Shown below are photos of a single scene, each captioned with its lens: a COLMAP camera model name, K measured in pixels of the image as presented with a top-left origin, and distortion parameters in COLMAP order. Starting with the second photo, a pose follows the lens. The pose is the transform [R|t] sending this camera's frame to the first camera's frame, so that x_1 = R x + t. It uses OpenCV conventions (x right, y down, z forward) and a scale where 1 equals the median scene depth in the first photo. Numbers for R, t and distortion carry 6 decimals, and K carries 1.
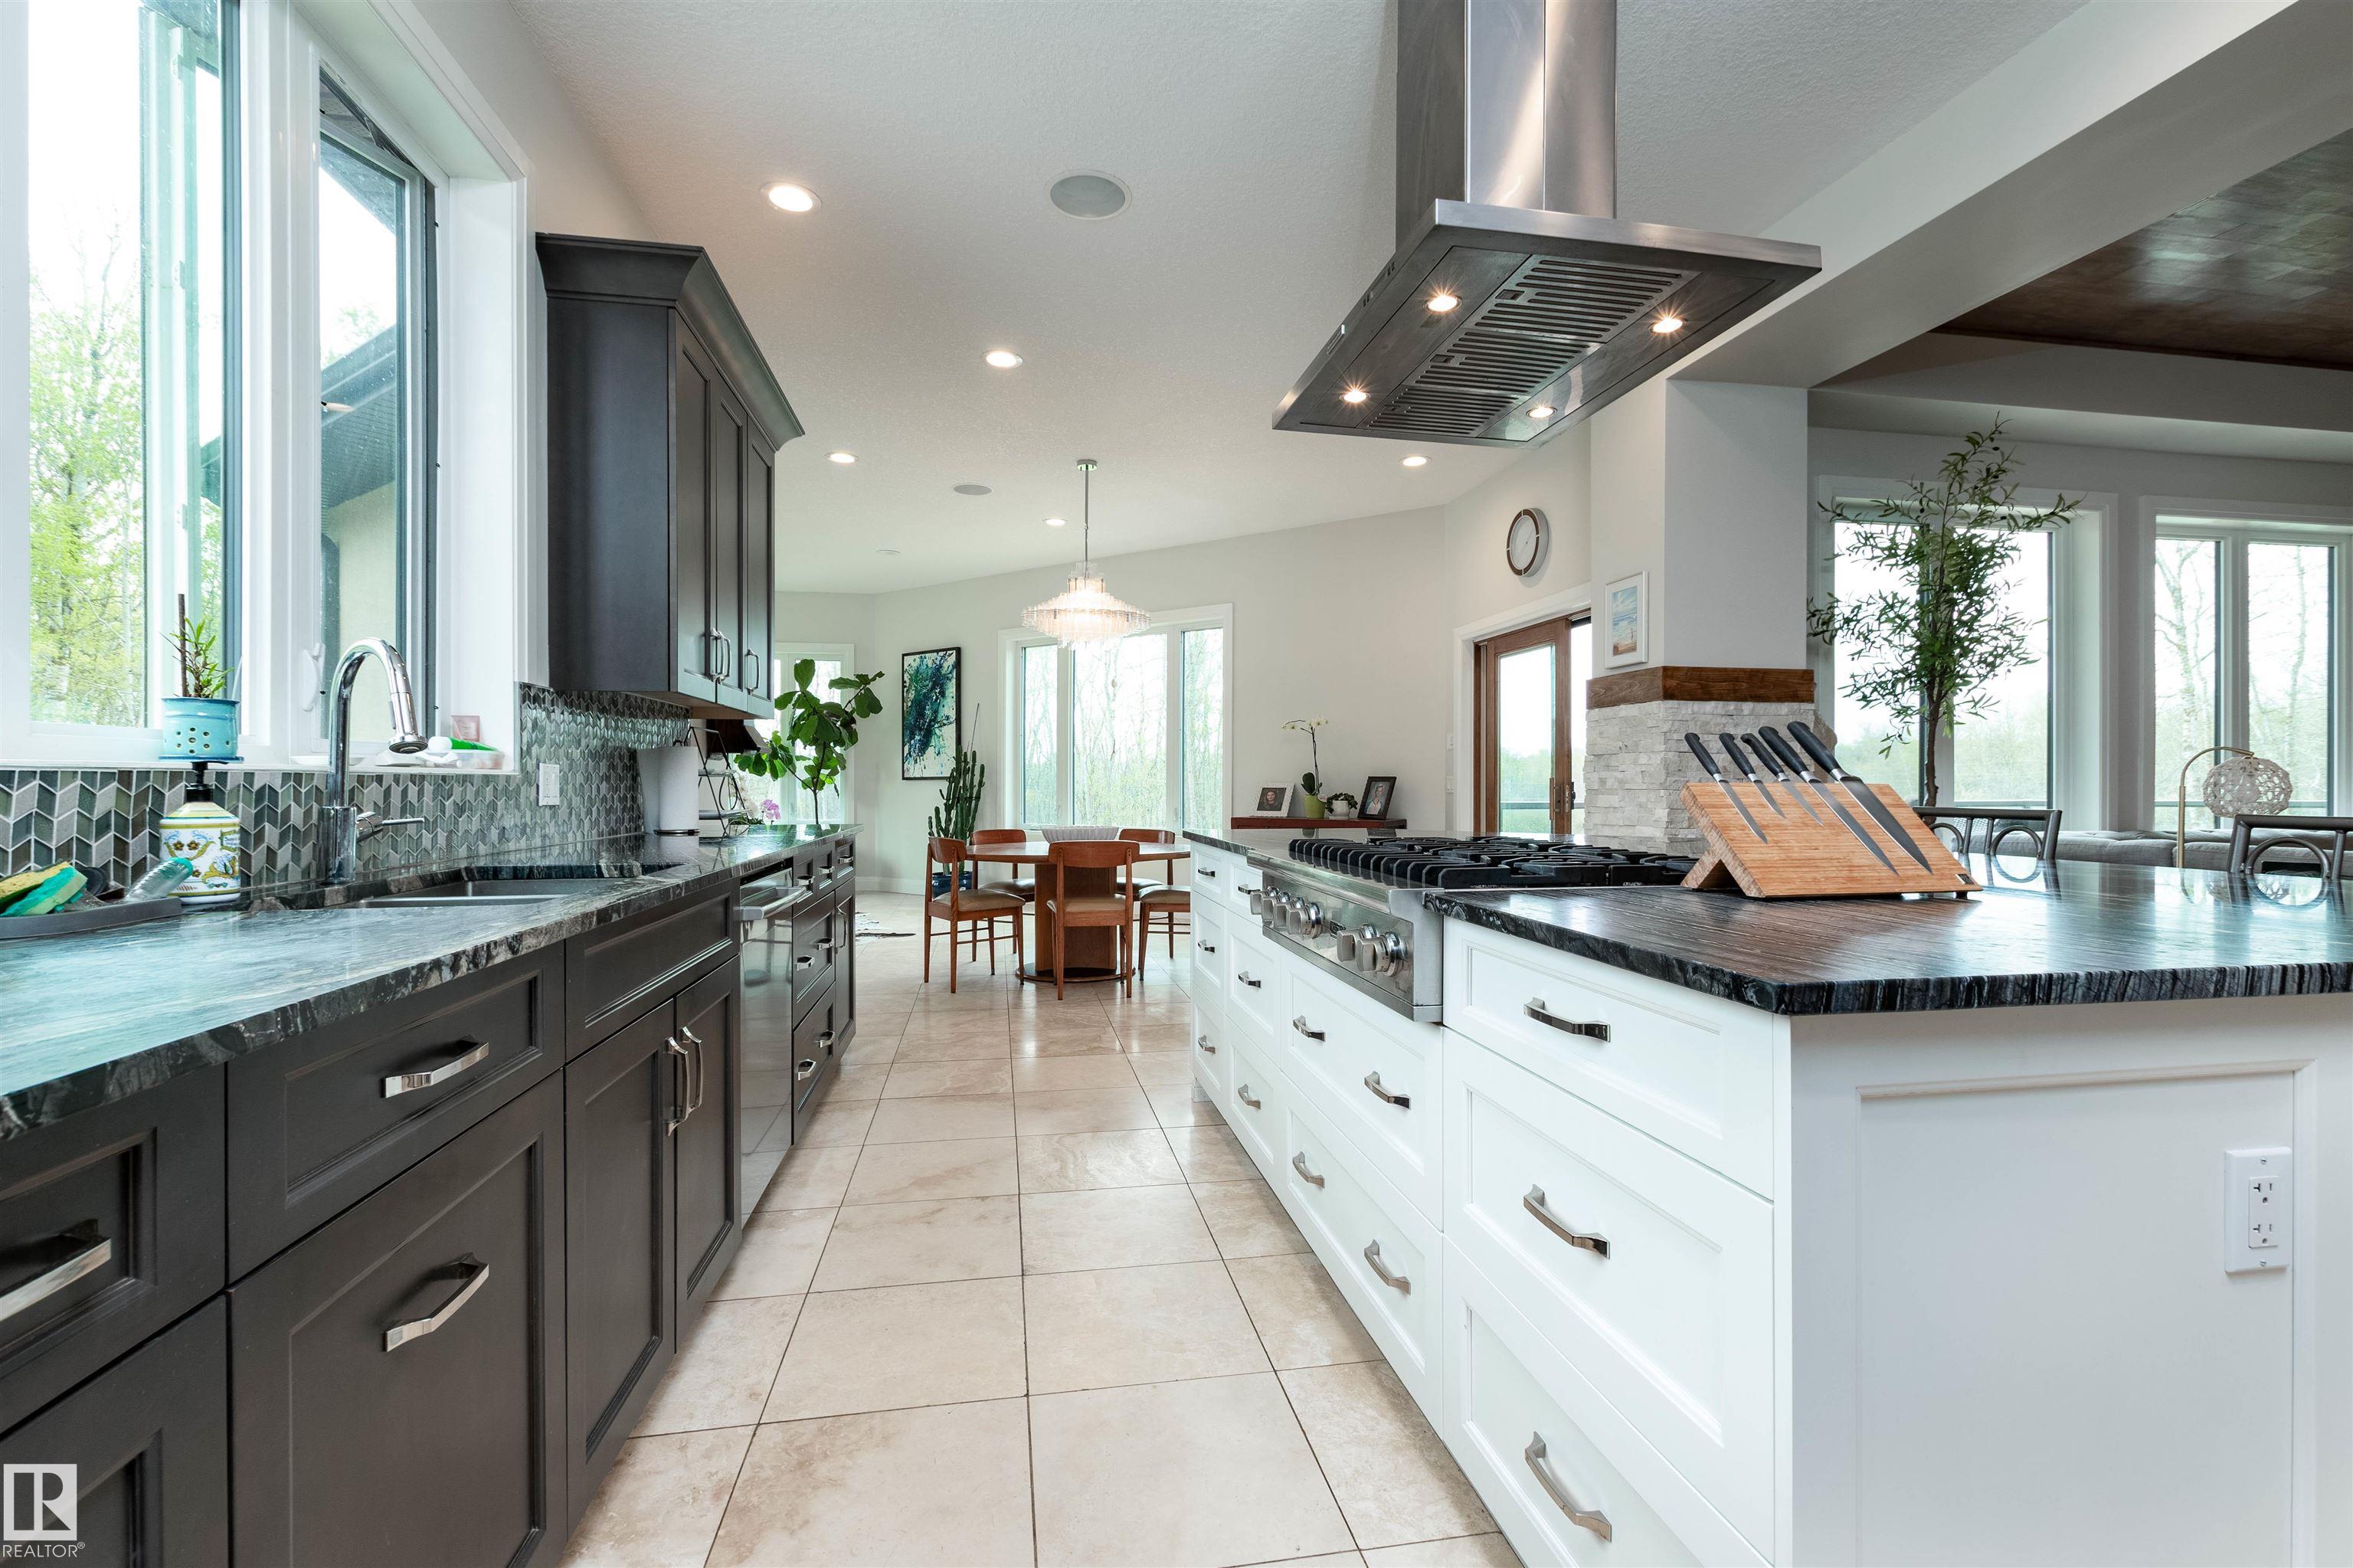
lens RADIAL K [[1040.1, 0, 1188.2], [0, 1040.1, 779.3], [0, 0, 1]] dist [0.001329, -0.000158]
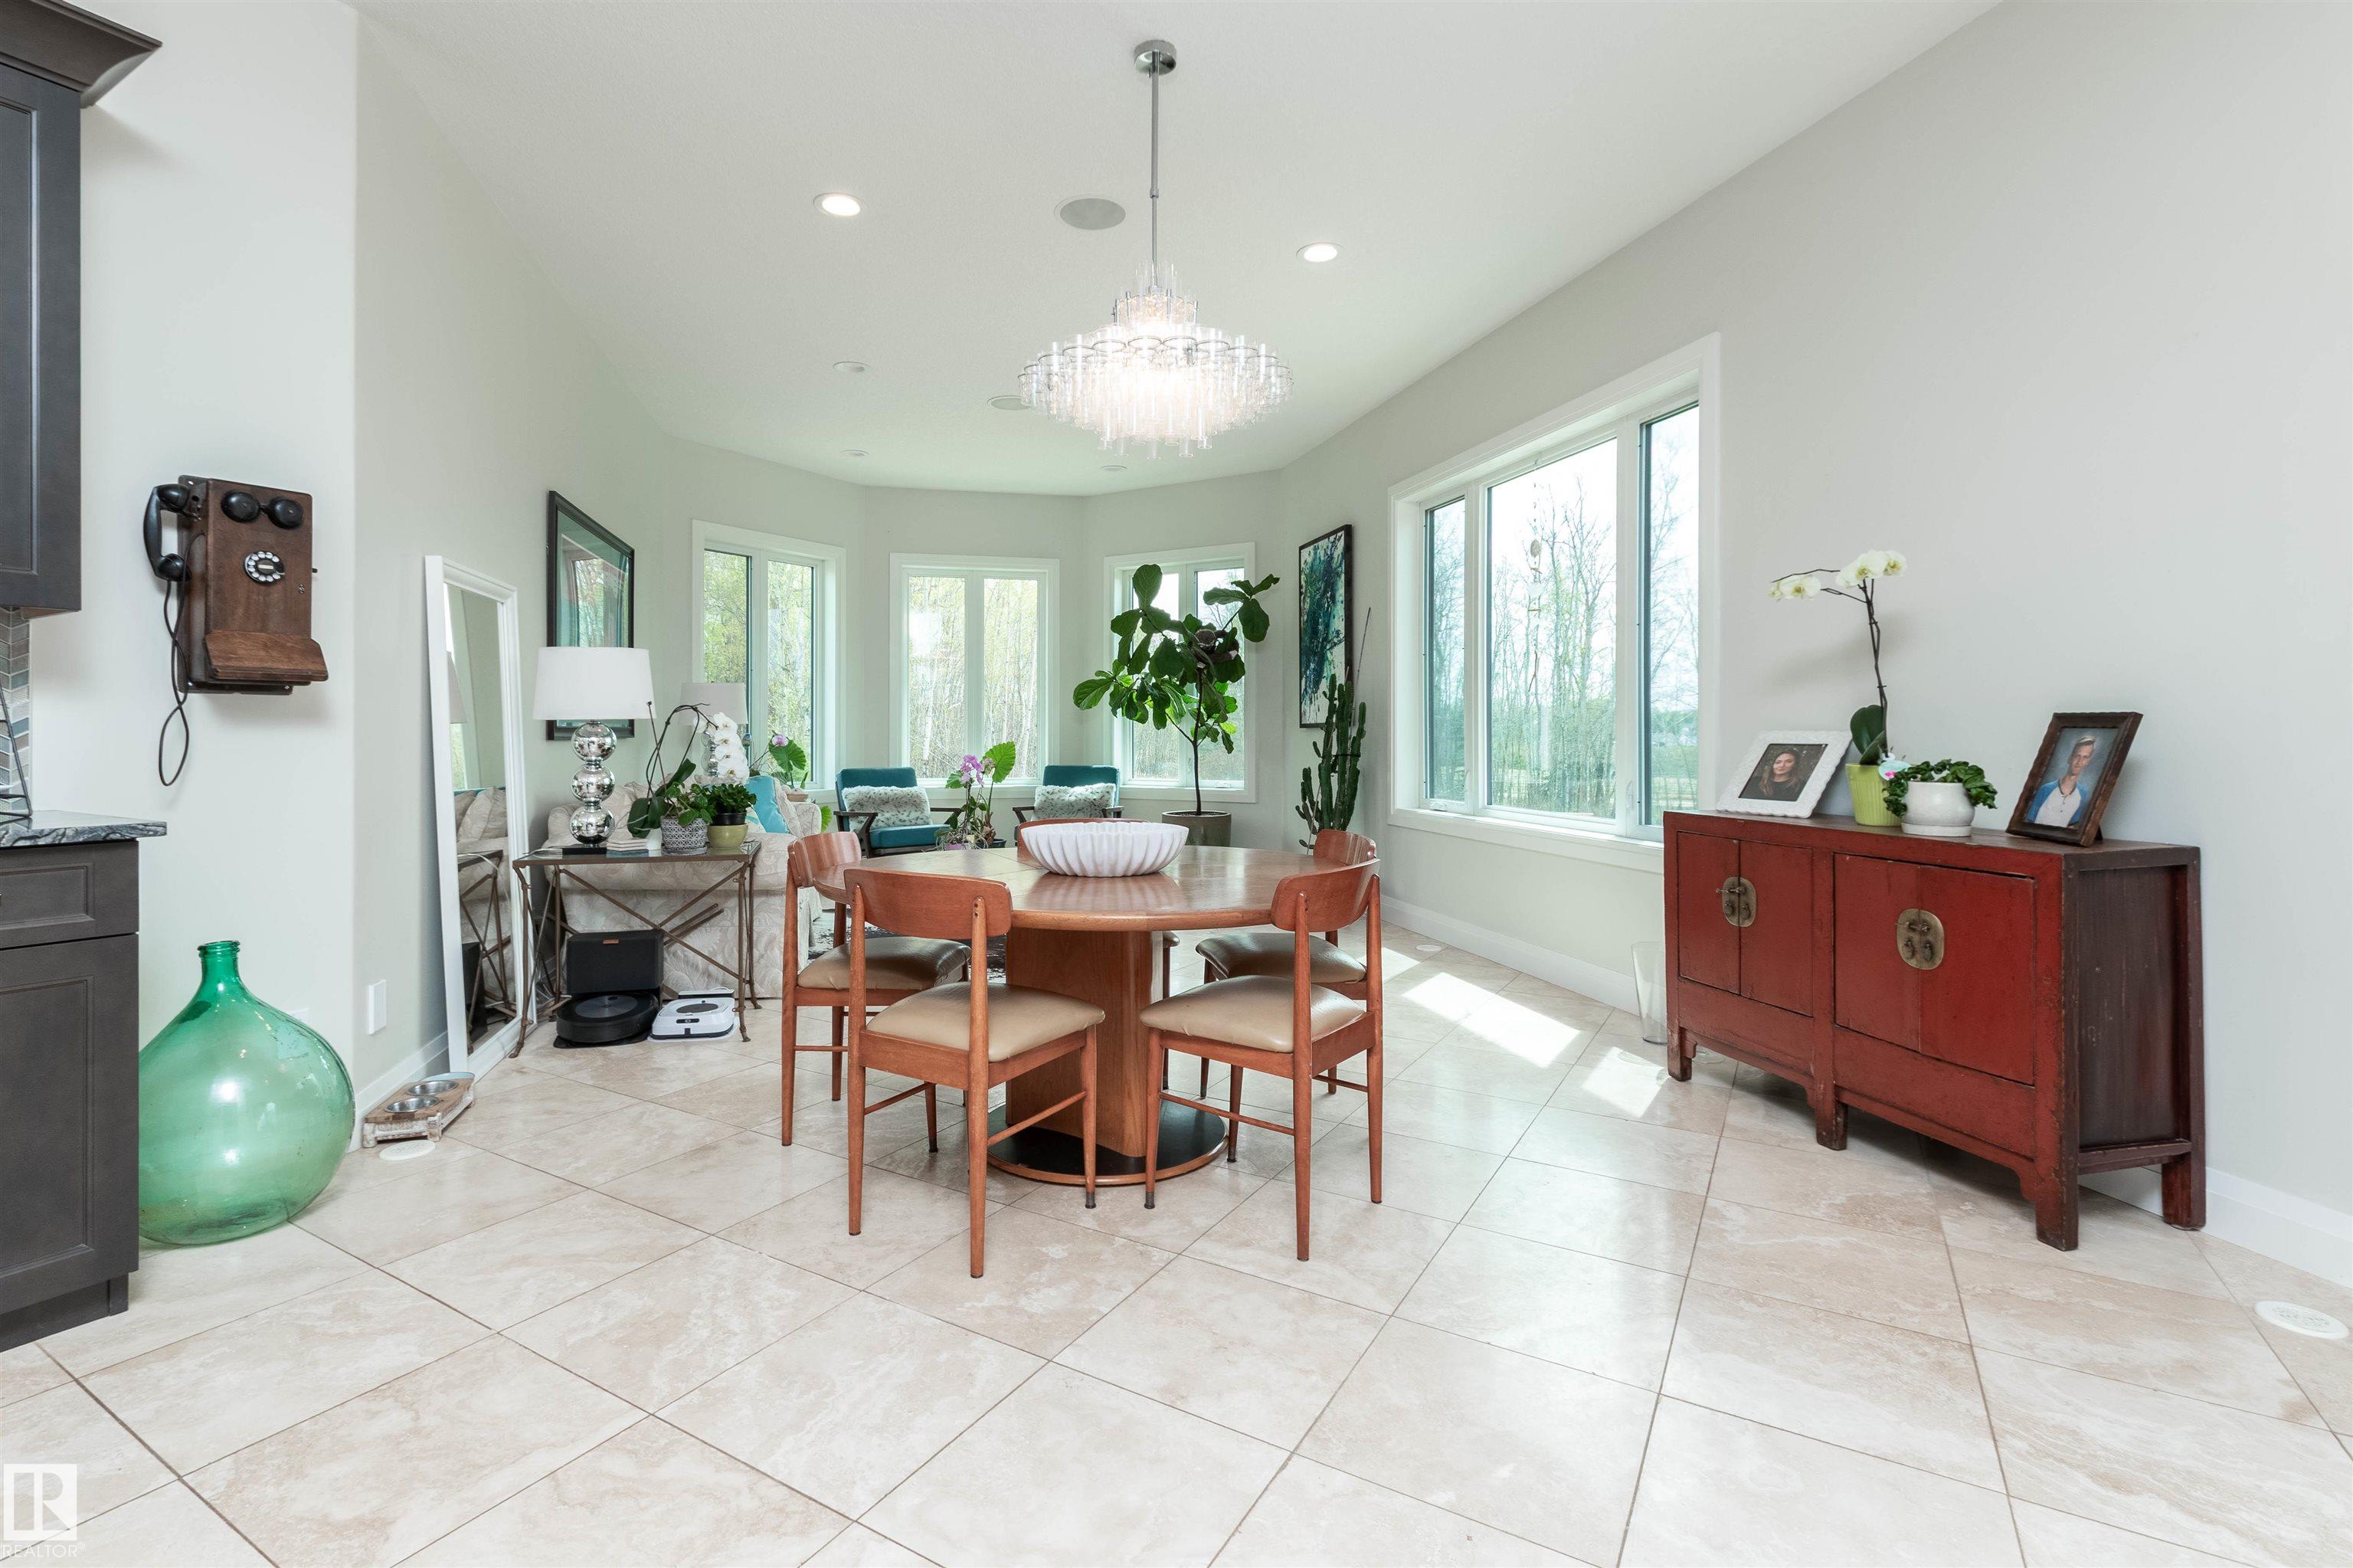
lens RADIAL K [[1100.5, 0, 1129.5], [0, 1100.5, 731.1], [0, 0, 1]] dist [-0.000231, -0.000138]
pose [[0.736878, -0.001440, -0.676024, 0.268091], [0.003849, 0.999990, 0.002066, 0.001451], [0.676014, -0.004124, 0.736877, 0.729243]]
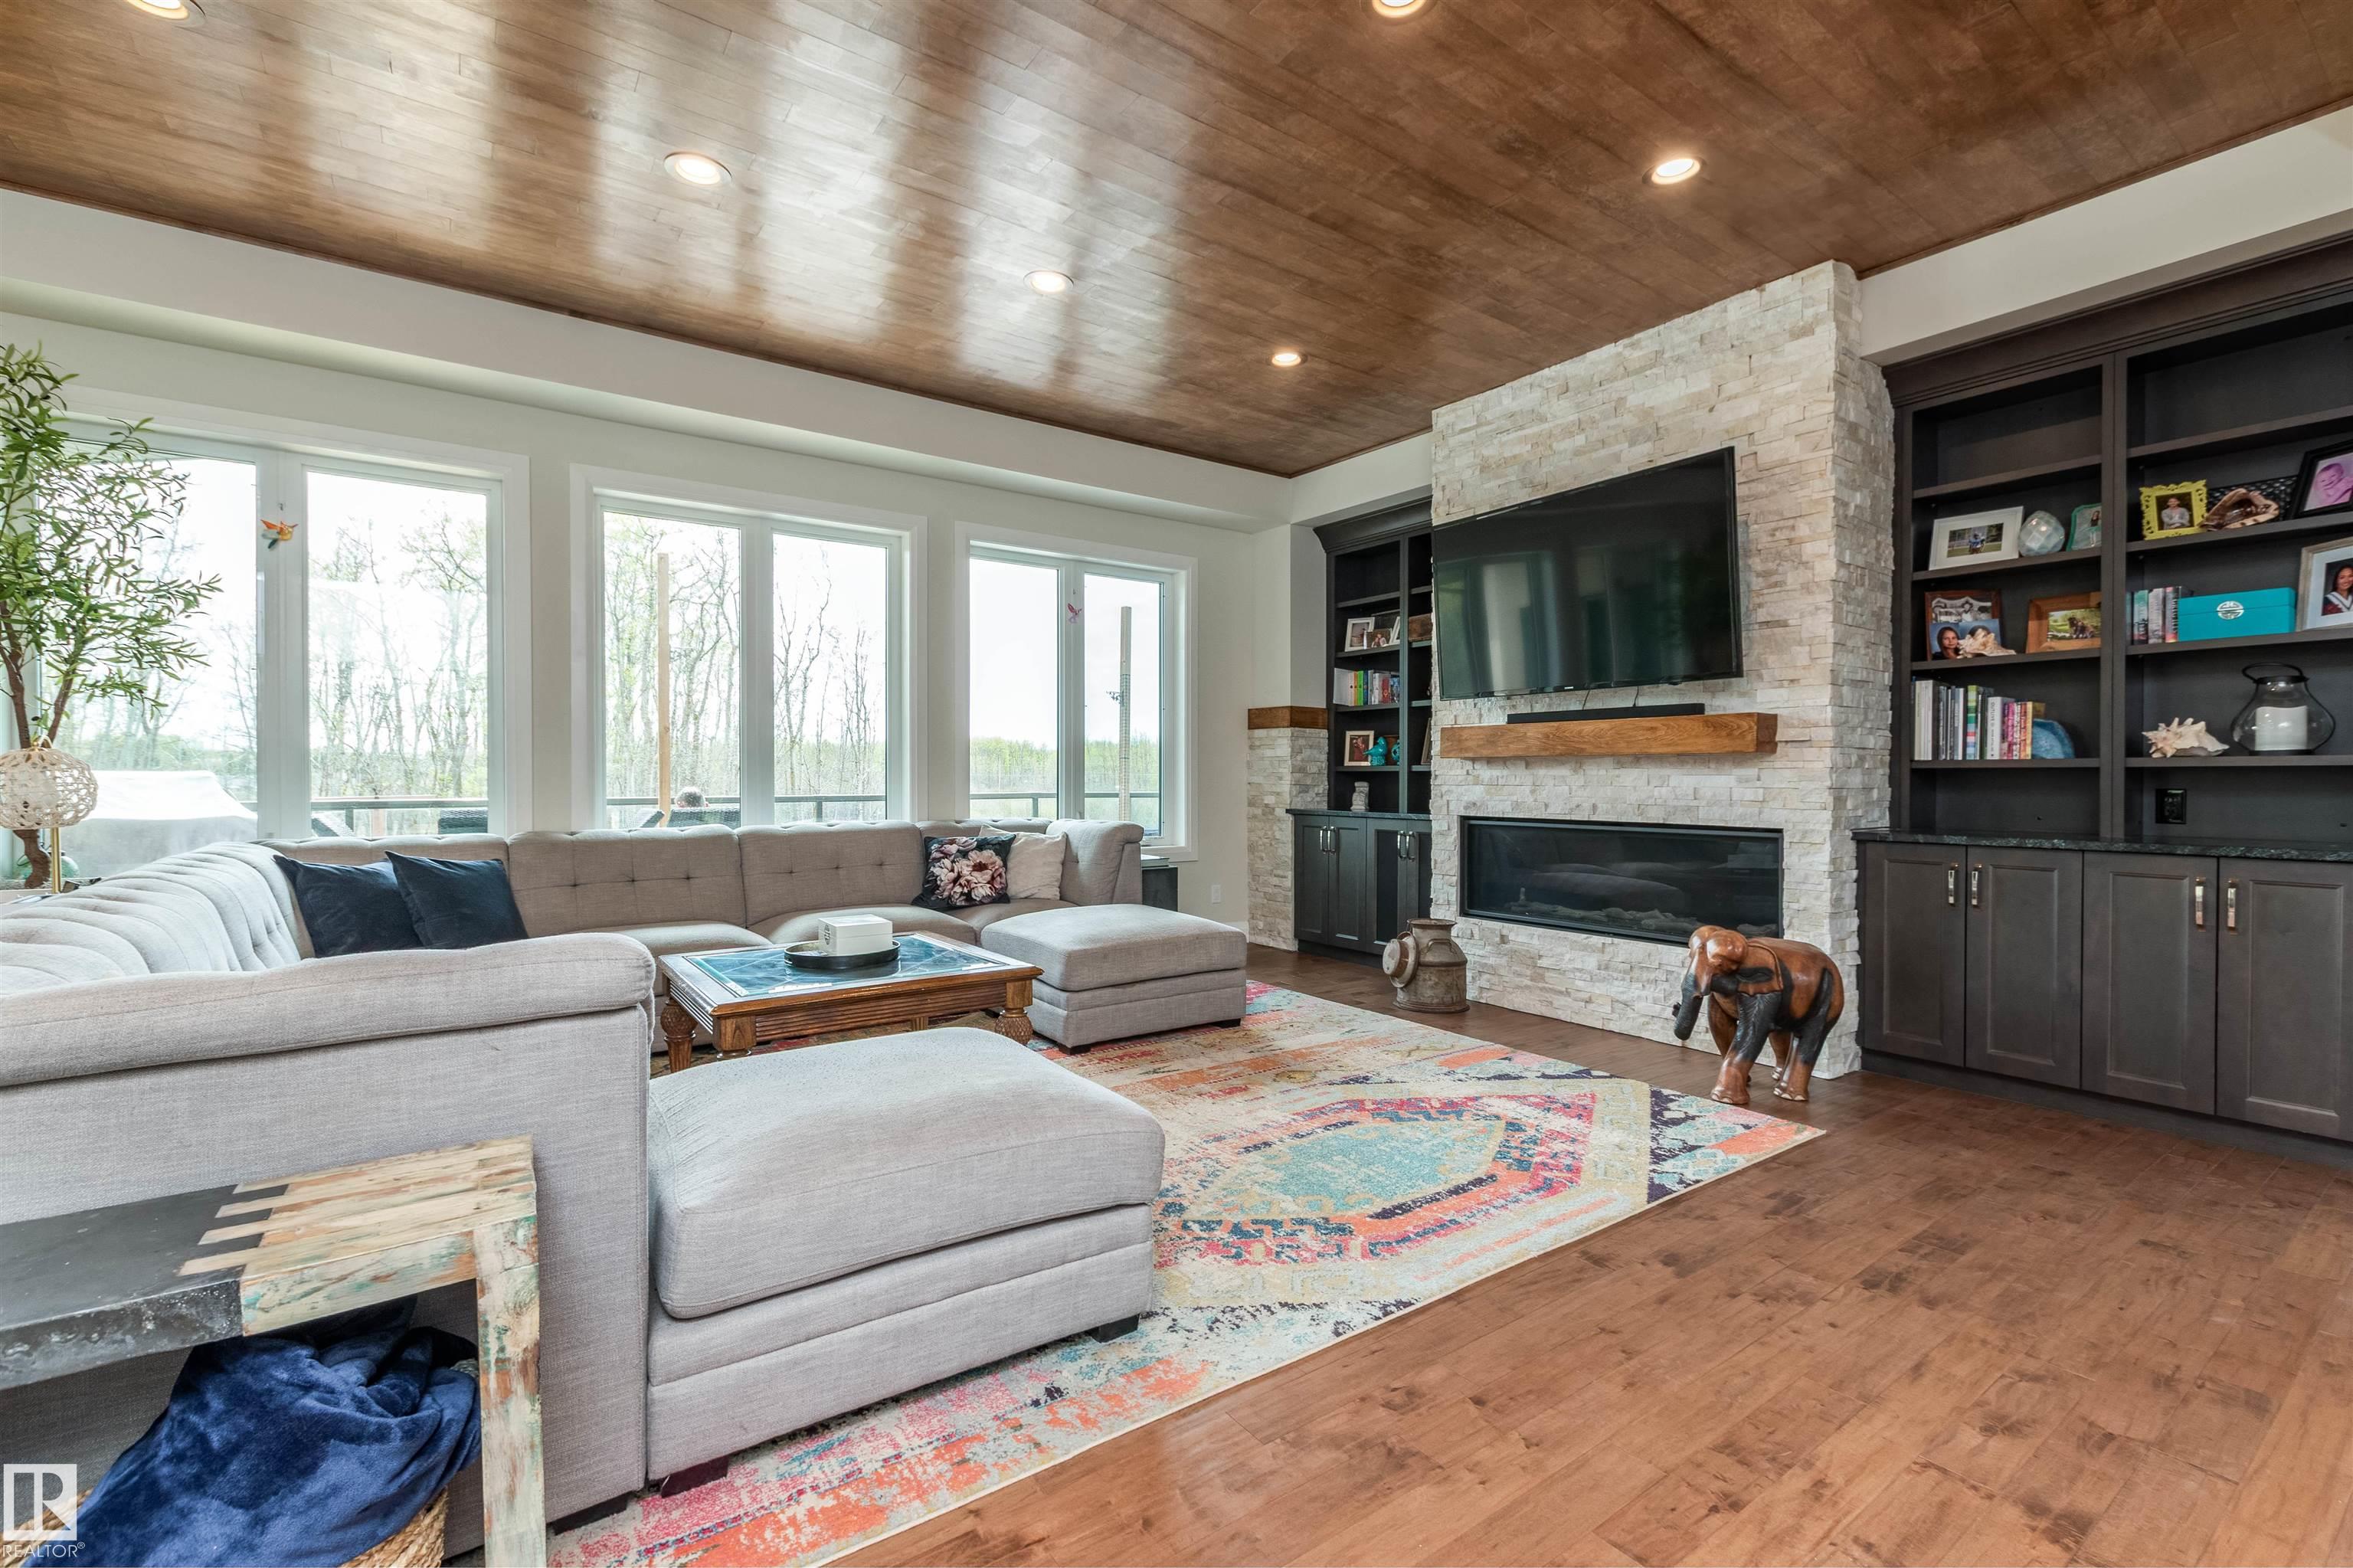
lens RADIAL K [[1023.8, 0, 1188.3], [0, 1023.8, 789.6], [0, 0, 1]] dist [-0.000083, -0.001041]
pose [[0.902615, -0.004467, 0.430426, 0.954699], [-0.003058, 0.999854, 0.016790, -0.005324], [-0.430439, -0.016471, 0.902470, -0.034373]]
